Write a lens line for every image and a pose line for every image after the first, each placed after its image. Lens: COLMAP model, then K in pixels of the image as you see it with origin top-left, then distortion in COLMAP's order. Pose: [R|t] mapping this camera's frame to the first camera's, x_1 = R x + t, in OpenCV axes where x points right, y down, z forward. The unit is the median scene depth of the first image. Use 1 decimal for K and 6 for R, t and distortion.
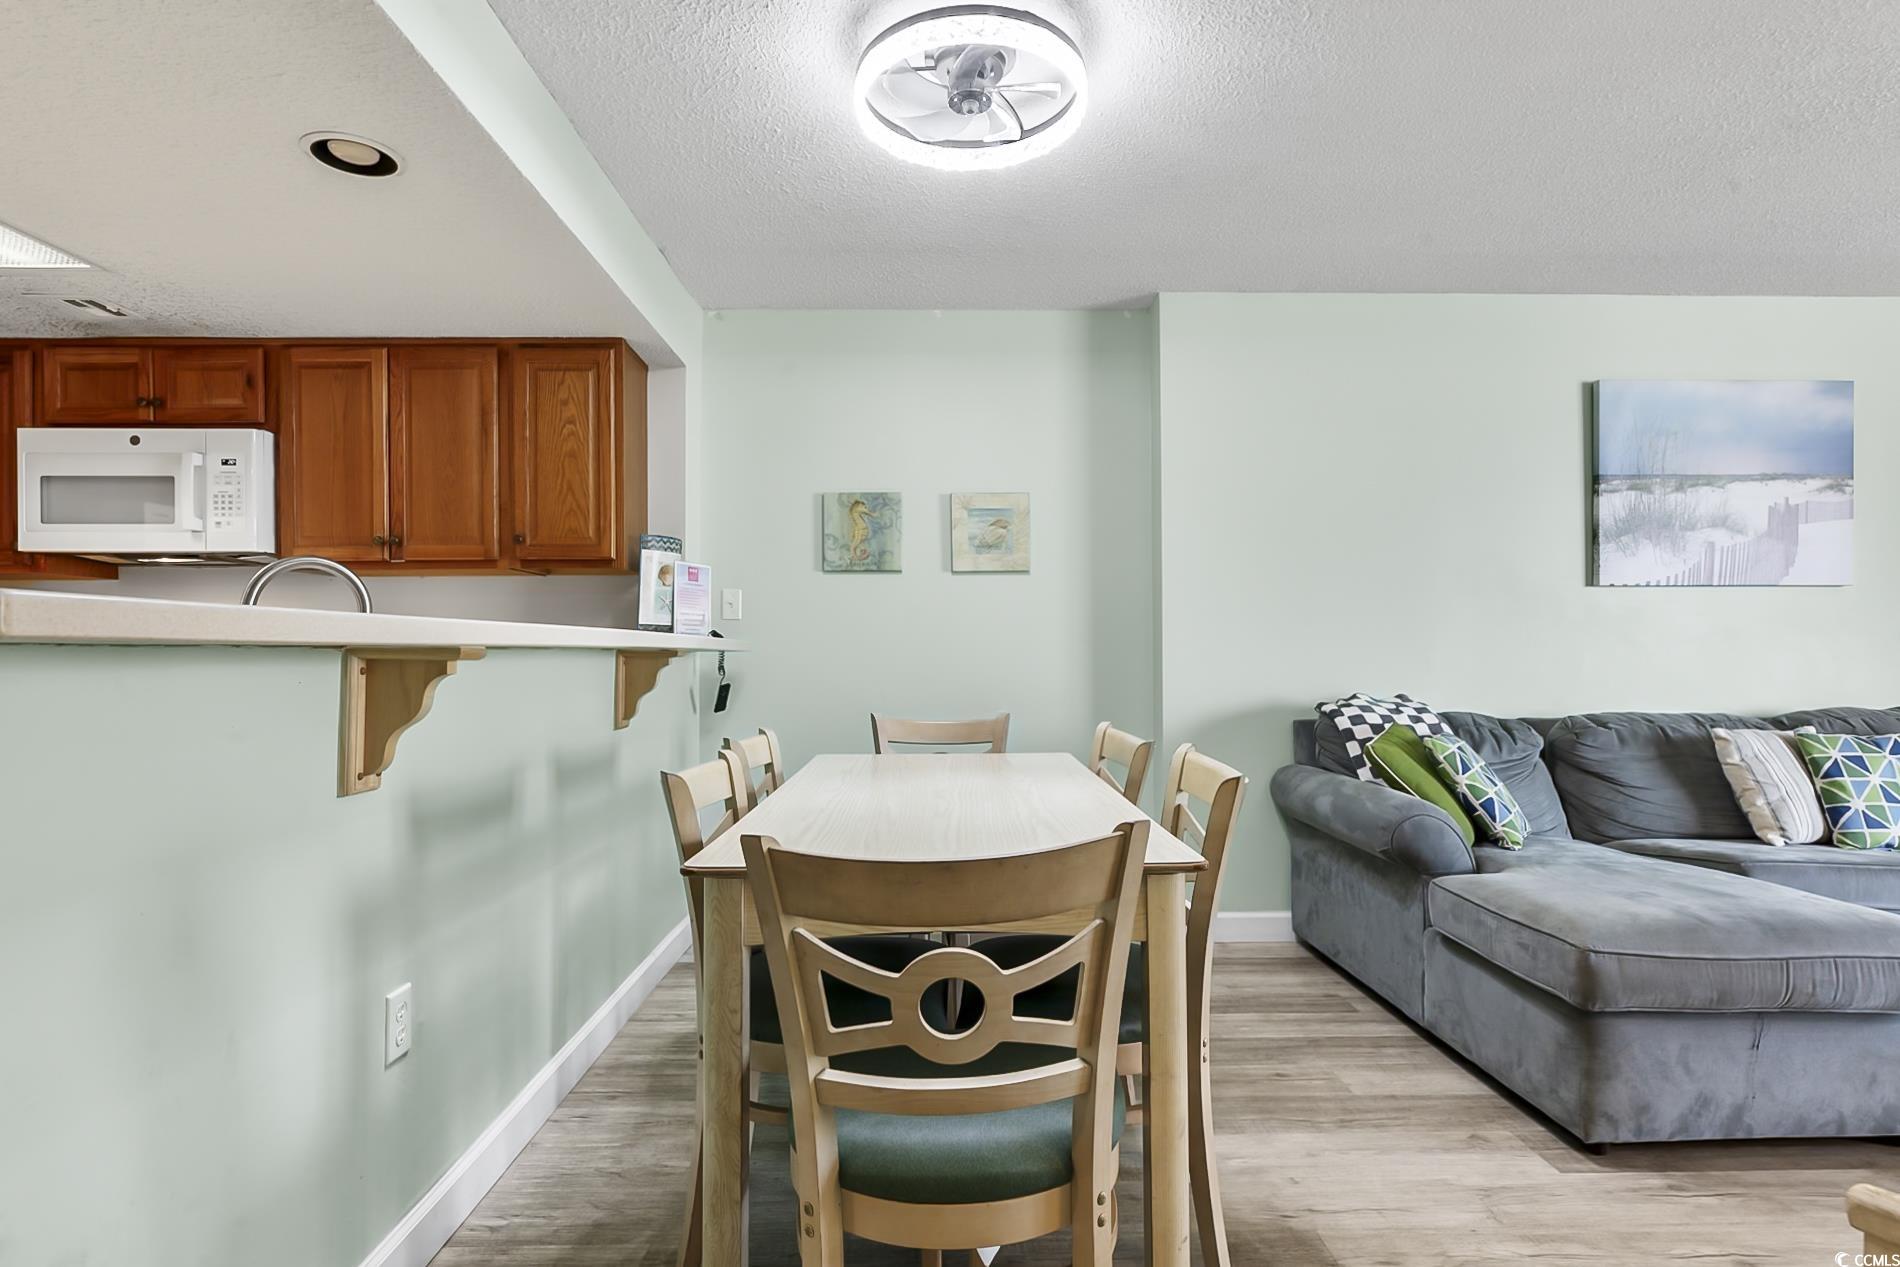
lens RADIAL K [[954.0, 0, 949.7], [0, 954.0, 639.0], [0, 0, 1]] dist [0.002906, 0.002074]
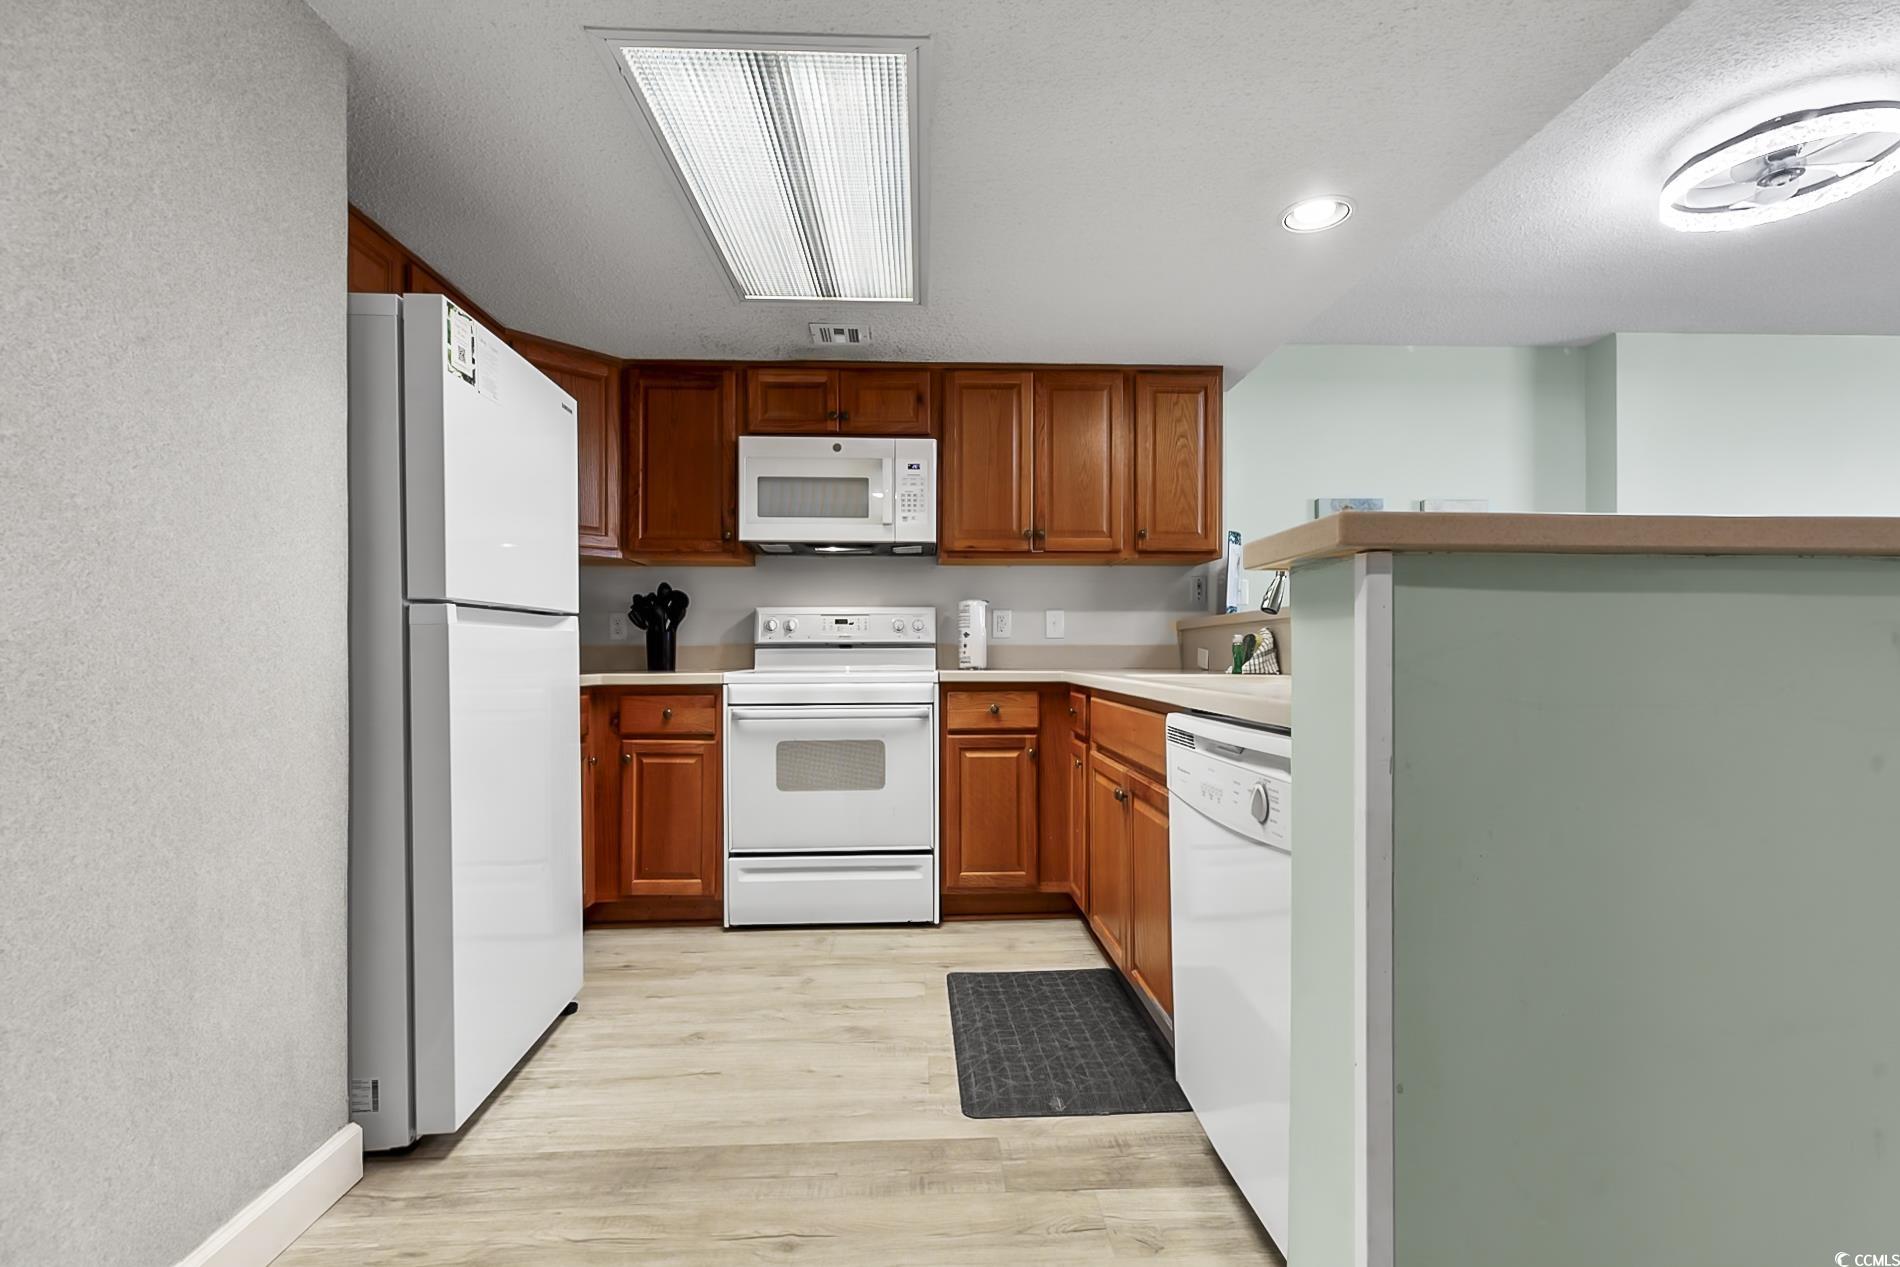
lens RADIAL K [[867.1, 0, 953.0], [0, 867.1, 642.6], [0, 0, 1]] dist [0.011624, 0.000152]
pose [[0.999590, 0.005505, 0.028111, -0.650549], [-0.005473, 0.999984, -0.001229, 0.031078], [-0.028118, 0.001075, 0.999604, -0.071097]]
